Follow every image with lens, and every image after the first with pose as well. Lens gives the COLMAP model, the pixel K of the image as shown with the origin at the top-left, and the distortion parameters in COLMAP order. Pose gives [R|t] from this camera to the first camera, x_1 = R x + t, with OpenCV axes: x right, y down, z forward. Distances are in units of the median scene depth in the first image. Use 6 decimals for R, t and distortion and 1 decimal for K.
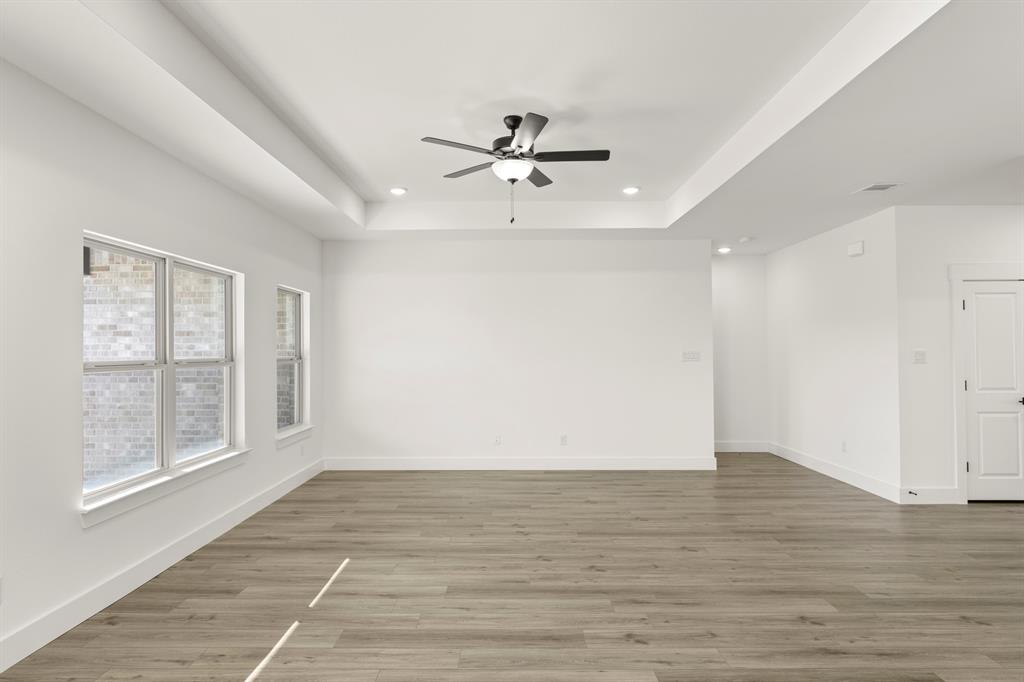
lens RADIAL K [[569.1, 0, 493.1], [0, 569.1, 339.3], [0, 0, 1]] dist [0.003333, -0.000992]
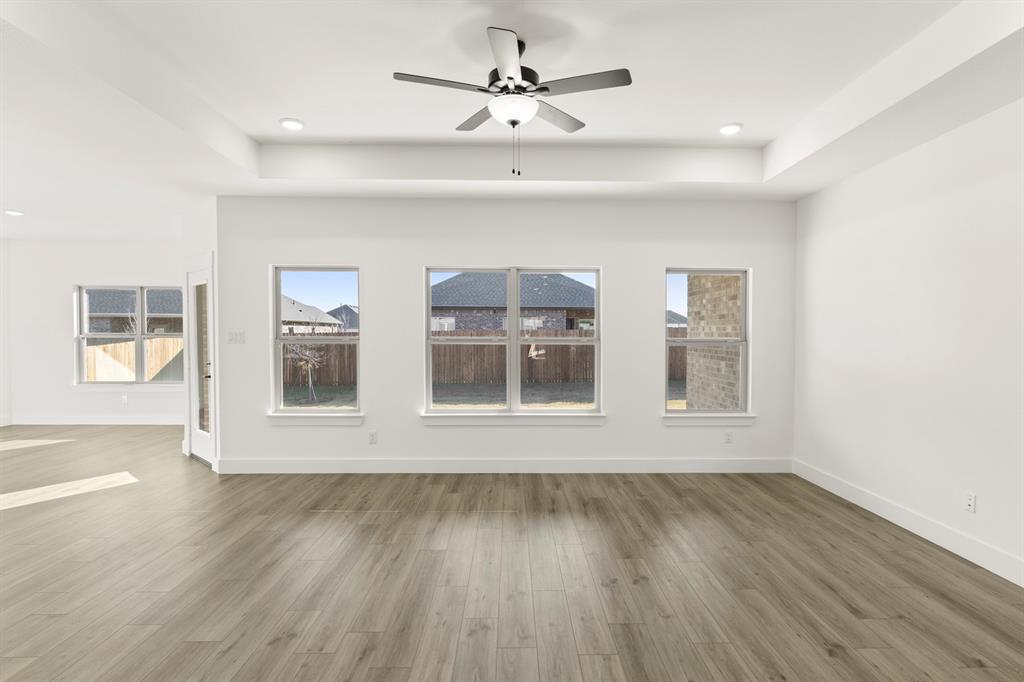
lens RADIAL K [[518.0, 0, 516.3], [0, 518.0, 350.5], [0, 0, 1]] dist [-0.002453, -0.000534]
pose [[0.050463, 0.038373, -0.997988, 0.704263], [0.017800, 0.999068, 0.039315, 0.014893], [0.998567, -0.019748, 0.049733, 0.861330]]
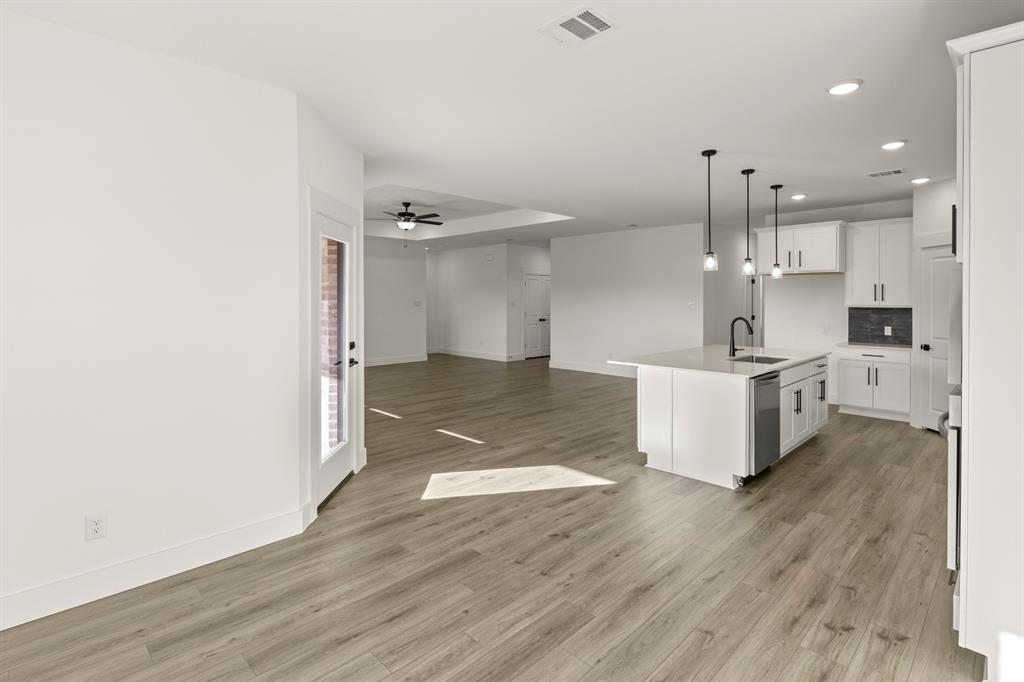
lens RADIAL K [[515.5, 0, 512.4], [0, 515.5, 286.0], [0, 0, 1]] dist [0.003779, -0.000469]
pose [[0.697666, 0.024596, 0.716000, -1.093058], [-0.022394, 0.999671, -0.012521, -0.025459], [-0.716073, -0.007299, 0.697988, -0.736933]]
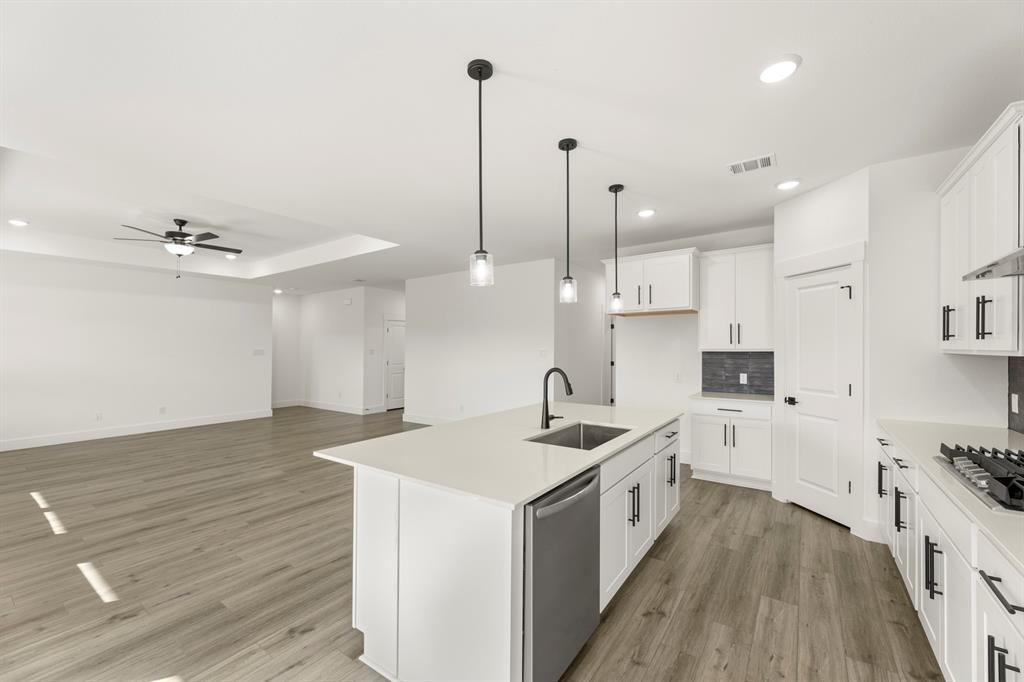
lens RADIAL K [[418.2, 0, 530.0], [0, 418.2, 336.4], [0, 0, 1]] dist [0.000218, 0.000190]
pose [[0.543293, 0.024628, 0.839182, -0.420460], [-0.017794, 0.999683, -0.017819, -0.015336], [-0.839354, -0.005252, 0.543559, -0.590198]]
